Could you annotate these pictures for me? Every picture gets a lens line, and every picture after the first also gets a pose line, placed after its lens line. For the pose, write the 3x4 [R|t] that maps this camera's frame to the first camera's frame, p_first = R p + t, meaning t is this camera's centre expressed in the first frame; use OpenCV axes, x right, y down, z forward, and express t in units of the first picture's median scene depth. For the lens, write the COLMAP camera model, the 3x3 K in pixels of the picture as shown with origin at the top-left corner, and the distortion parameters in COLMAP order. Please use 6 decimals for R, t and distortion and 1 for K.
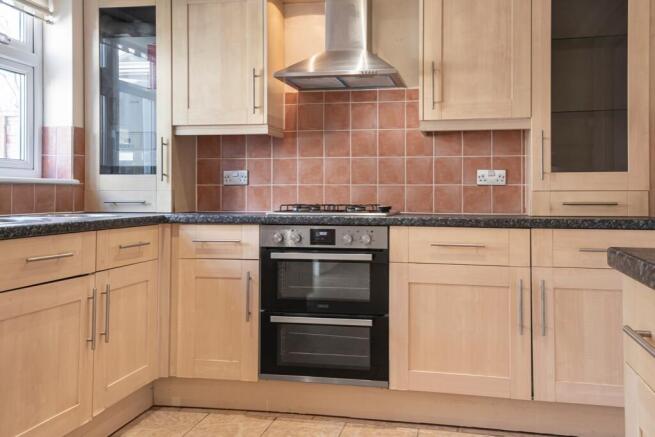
lens RADIAL K [[663.6, 0, 329.7], [0, 663.6, 182.6], [0, 0, 1]] dist [0.101866, 0.000000]
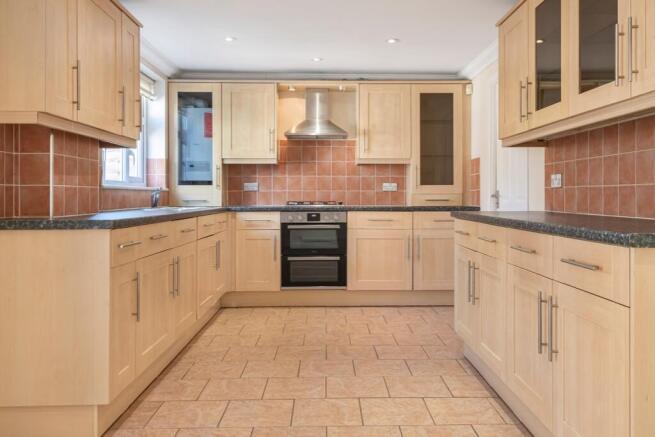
lens RADIAL K [[560.0, 0, 338.9], [0, 560.0, 195.2], [0, 0, 1]] dist [0.061265, 0.004167]
pose [[0.975566, -0.002910, 0.219686, -0.288597], [-0.000388, 0.999888, 0.014964, -0.009048], [-0.219705, -0.014683, 0.975456, -0.620656]]
